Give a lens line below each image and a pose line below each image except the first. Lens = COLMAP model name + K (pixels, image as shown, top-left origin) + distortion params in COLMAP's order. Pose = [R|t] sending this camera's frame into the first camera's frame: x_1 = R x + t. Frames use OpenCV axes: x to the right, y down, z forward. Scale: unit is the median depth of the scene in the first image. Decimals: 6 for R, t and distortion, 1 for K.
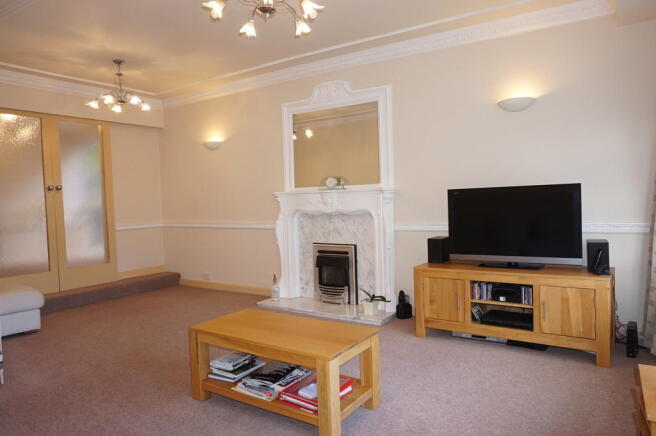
lens RADIAL K [[448.0, 0, 328.0], [0, 448.0, 218.0], [0, 0, 1]] dist [0.001670, 0.000646]
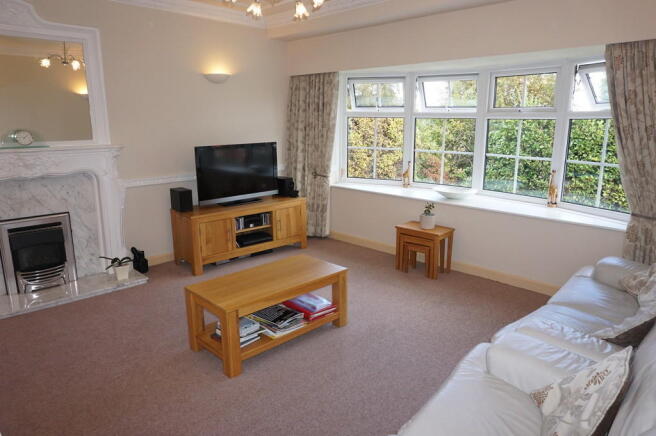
lens RADIAL K [[459.9, 0, 328.0], [0, 459.9, 218.0], [0, 0, 1]] dist [-0.005468, -0.001164]
pose [[0.204427, -0.189259, 0.960412, -0.862305], [0.034823, 0.981916, 0.186084, -0.094405], [-0.978262, -0.004596, 0.207321, 0.423989]]
